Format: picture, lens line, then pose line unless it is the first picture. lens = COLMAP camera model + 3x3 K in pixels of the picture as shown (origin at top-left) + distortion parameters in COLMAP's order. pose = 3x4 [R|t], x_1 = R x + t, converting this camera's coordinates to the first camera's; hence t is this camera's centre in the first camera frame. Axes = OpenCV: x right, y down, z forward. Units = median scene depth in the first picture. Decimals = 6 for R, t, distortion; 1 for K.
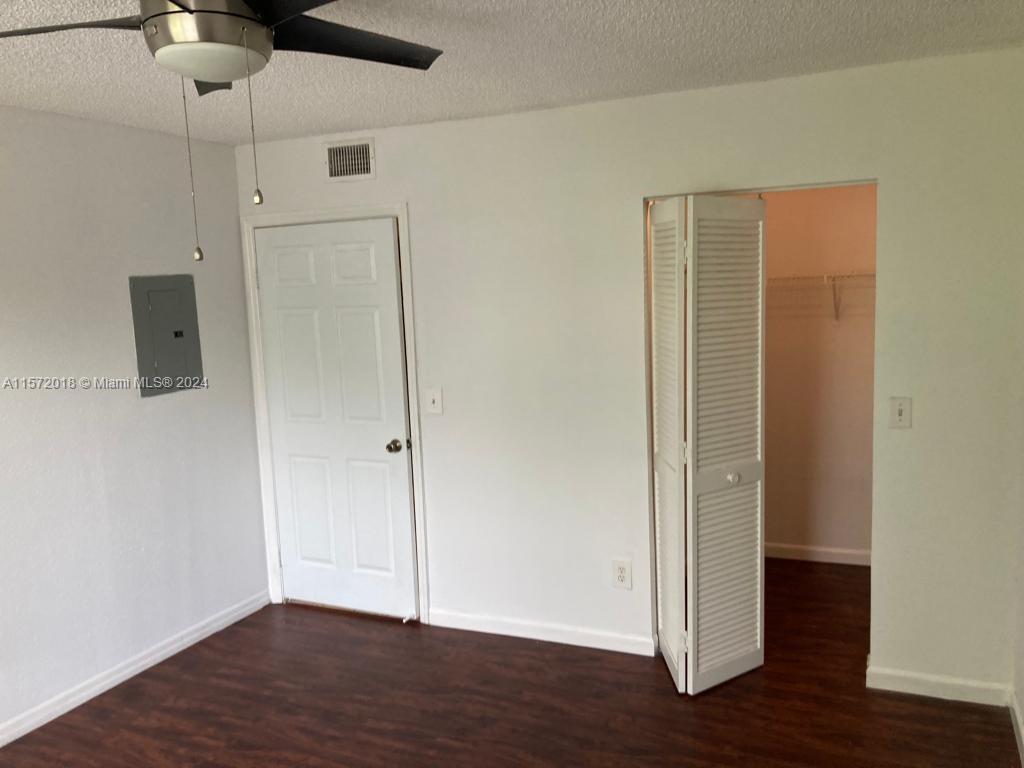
lens RADIAL K [[841.4, 0, 511.3], [0, 841.4, 370.0], [0, 0, 1]] dist [0.013462, -0.003300]
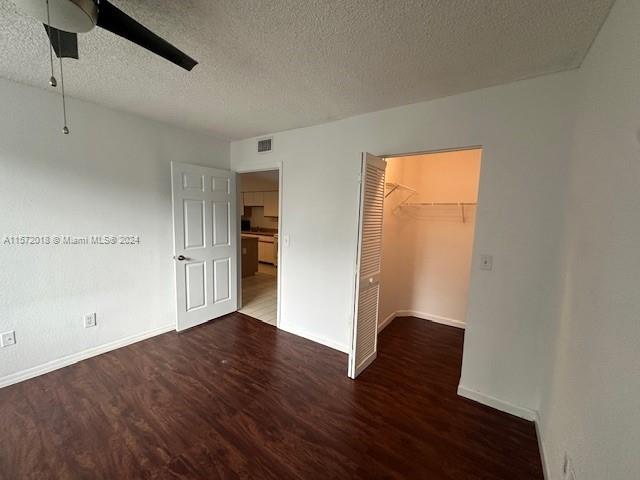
lens RADIAL K [[254.4, 0, 321.6], [0, 254.4, 236.7], [0, 0, 1]] dist [-0.001073, -0.000117]
pose [[0.980252, 0.084676, -0.178705, 0.157121], [-0.087825, 0.996088, -0.009770, 0.025214], [0.177179, 0.025272, 0.983854, 0.290451]]
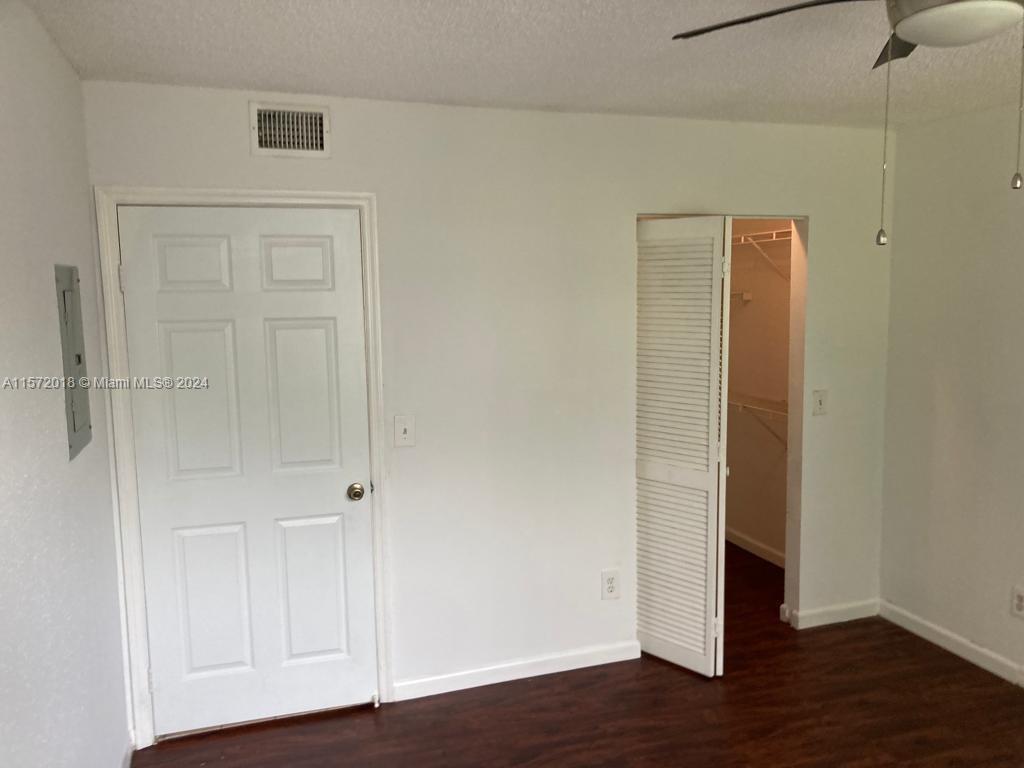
lens RADIAL K [[857.0, 0, 524.2], [0, 857.0, 372.1], [0, 0, 1]] dist [0.007370, 0.015071]
pose [[0.727440, -0.037993, 0.685119, -0.636776], [0.057961, 0.998300, -0.006181, -0.010397], [-0.683719, 0.044206, 0.728405, 0.315673]]
